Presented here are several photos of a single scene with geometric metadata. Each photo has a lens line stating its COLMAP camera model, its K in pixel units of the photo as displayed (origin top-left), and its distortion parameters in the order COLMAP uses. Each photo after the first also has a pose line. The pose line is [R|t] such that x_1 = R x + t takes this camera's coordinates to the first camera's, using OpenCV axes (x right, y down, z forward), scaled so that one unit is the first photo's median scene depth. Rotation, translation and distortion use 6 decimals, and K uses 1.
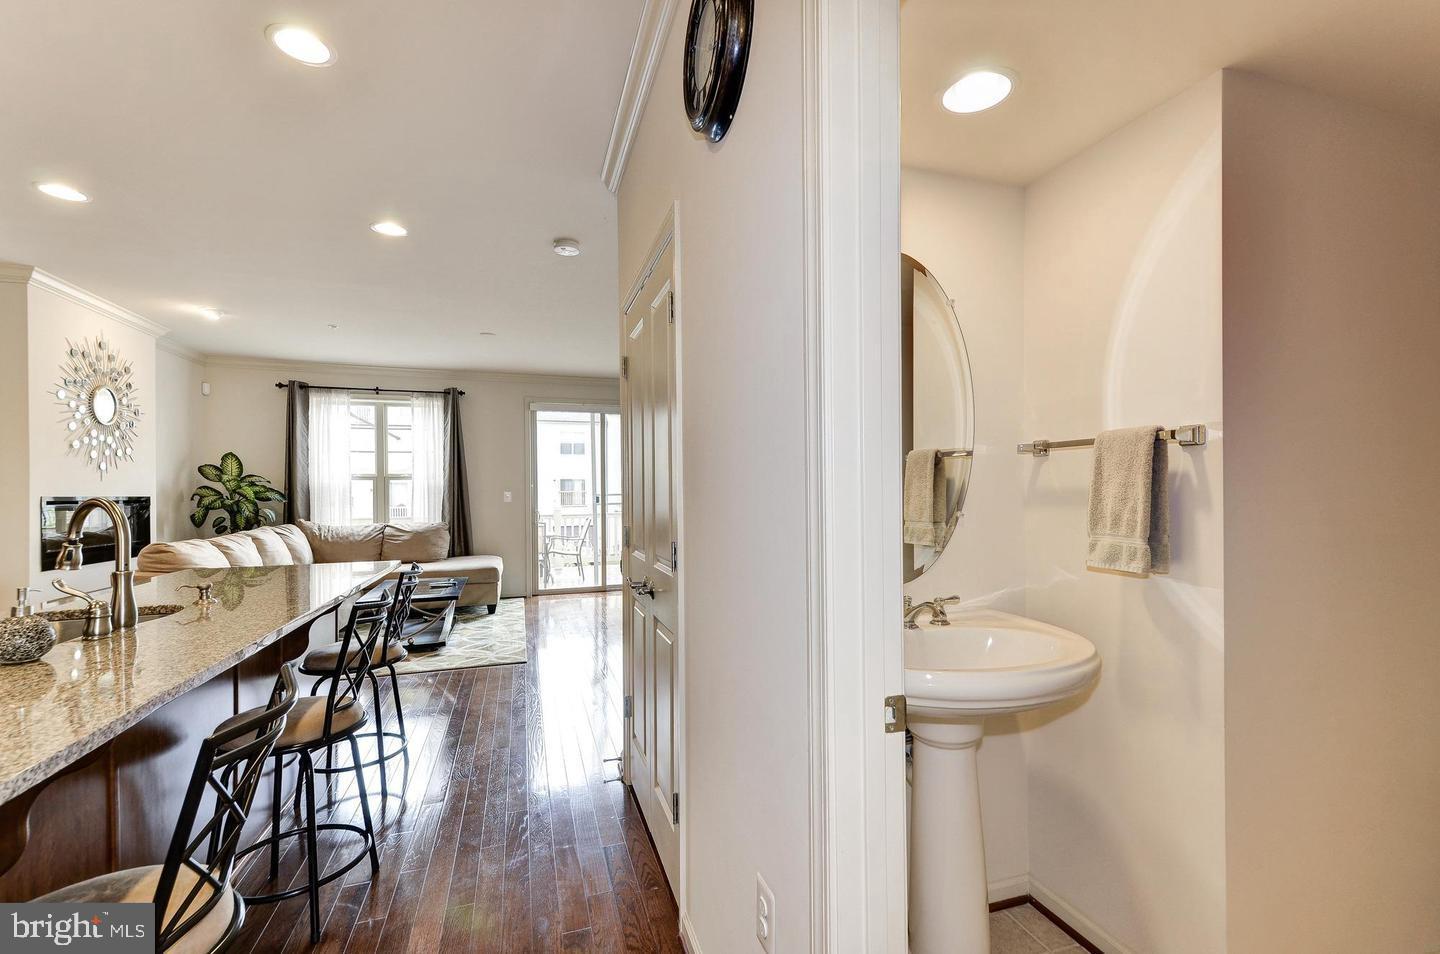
lens RADIAL K [[625.9, 0, 726.5], [0, 625.9, 492.7], [0, 0, 1]] dist [0.020010, -0.006485]
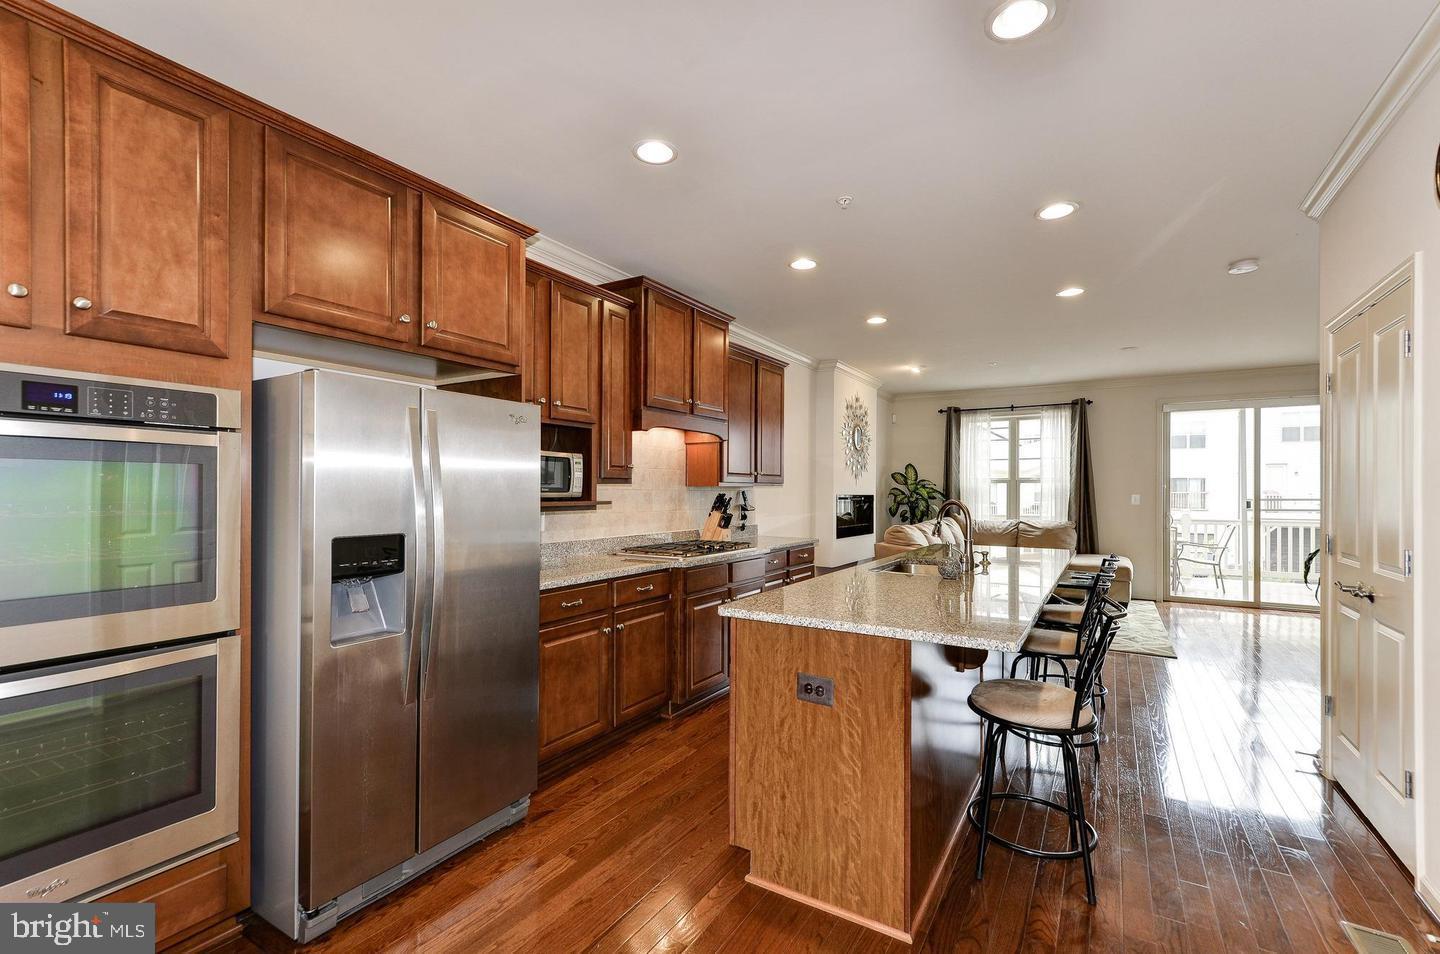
lens RADIAL K [[625.9, 0, 724.1], [0, 625.9, 490.0], [0, 0, 1]] dist [0.020010, -0.006485]
pose [[0.647410, 0.009633, -0.762081, -0.002840], [-0.011286, 0.999932, 0.003051, -0.004916], [0.762058, 0.006625, 0.647475, -0.173638]]
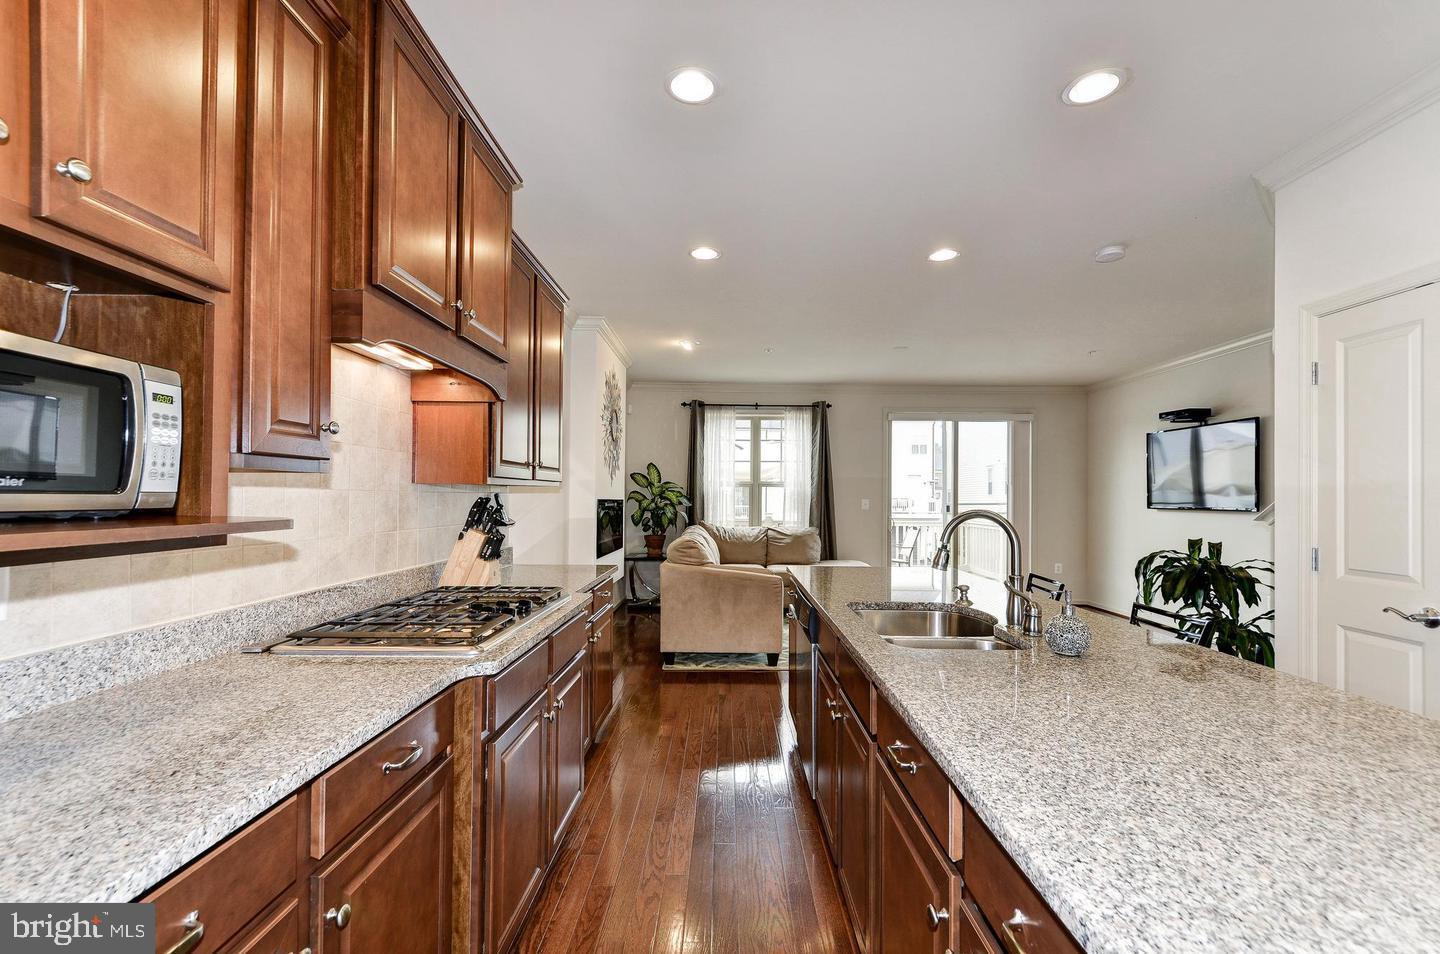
lens RADIAL K [[625.9, 0, 730.7], [0, 625.9, 487.9], [0, 0, 1]] dist [0.020010, -0.006485]
pose [[0.951752, 0.010388, -0.306691, -0.253772], [-0.015735, 0.999764, -0.014969, -0.001526], [0.306463, 0.019073, 0.951691, -0.055761]]
